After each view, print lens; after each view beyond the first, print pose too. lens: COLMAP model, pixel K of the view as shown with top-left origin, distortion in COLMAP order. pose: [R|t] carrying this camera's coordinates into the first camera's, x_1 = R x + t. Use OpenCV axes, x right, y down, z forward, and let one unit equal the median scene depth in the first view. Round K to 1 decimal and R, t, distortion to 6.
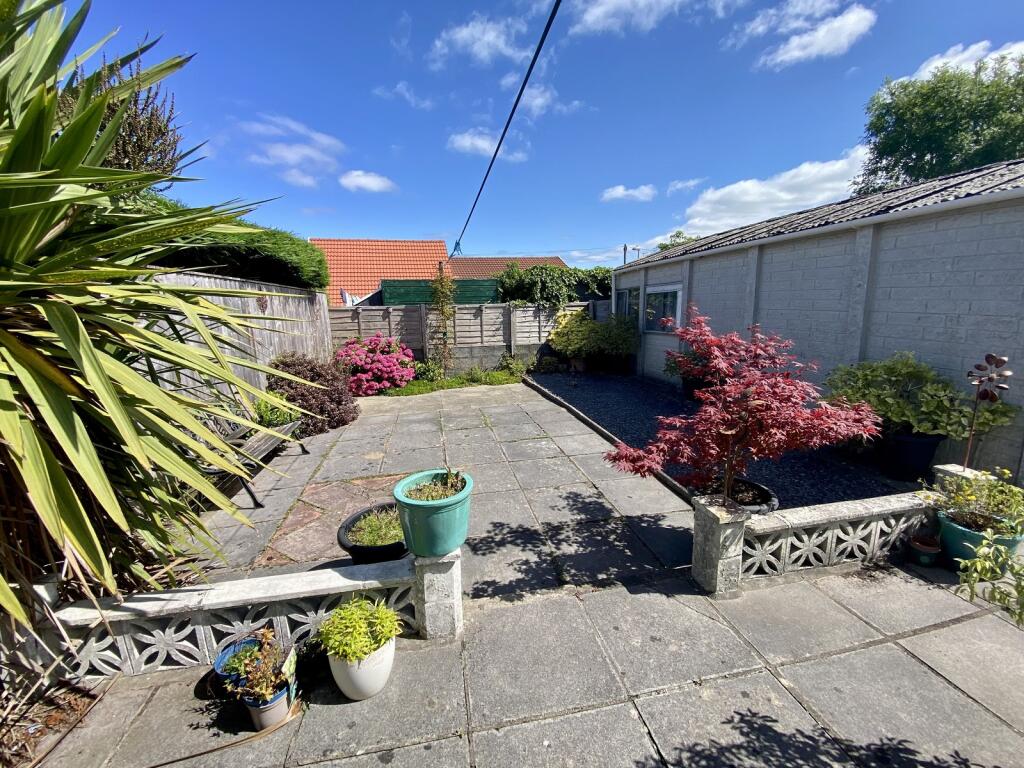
lens RADIAL K [[414.3, 0, 509.5], [0, 414.3, 382.4], [0, 0, 1]] dist [0.014393, -0.017677]
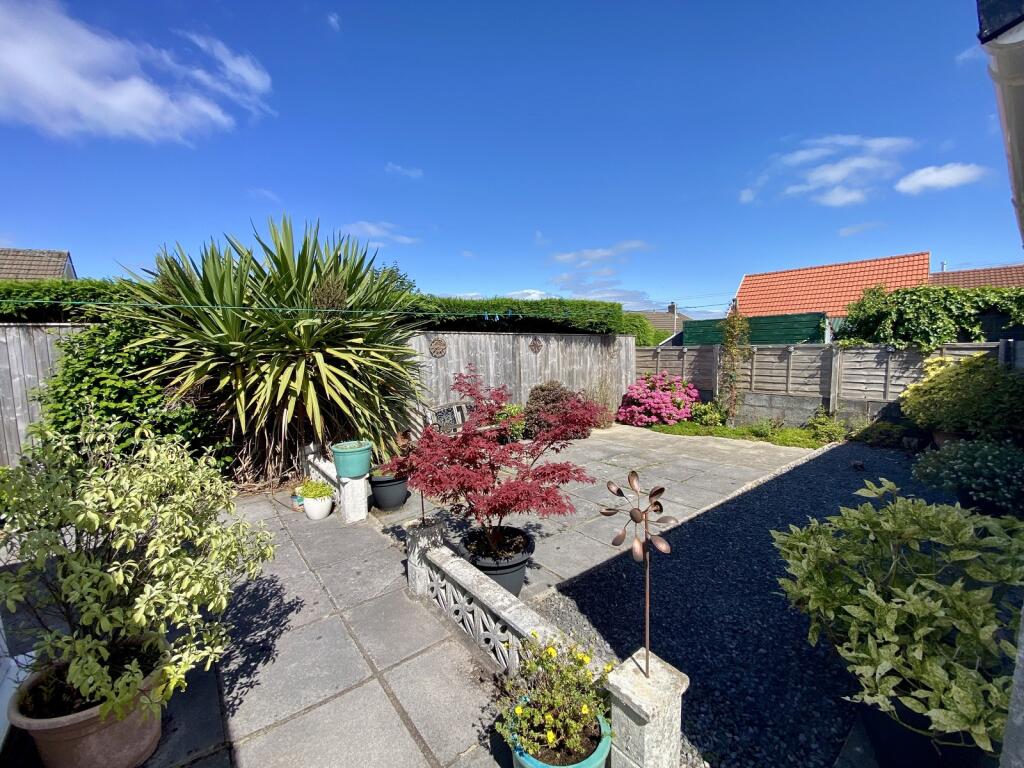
lens RADIAL K [[414.3, 0, 509.5], [0, 414.3, 382.4], [0, 0, 1]] dist [0.014393, -0.017677]
pose [[0.461151, 0.087109, -0.883036, 0.423645], [-0.150855, 0.988379, 0.018720, -0.048135], [0.874404, 0.124578, 0.468932, 0.144382]]
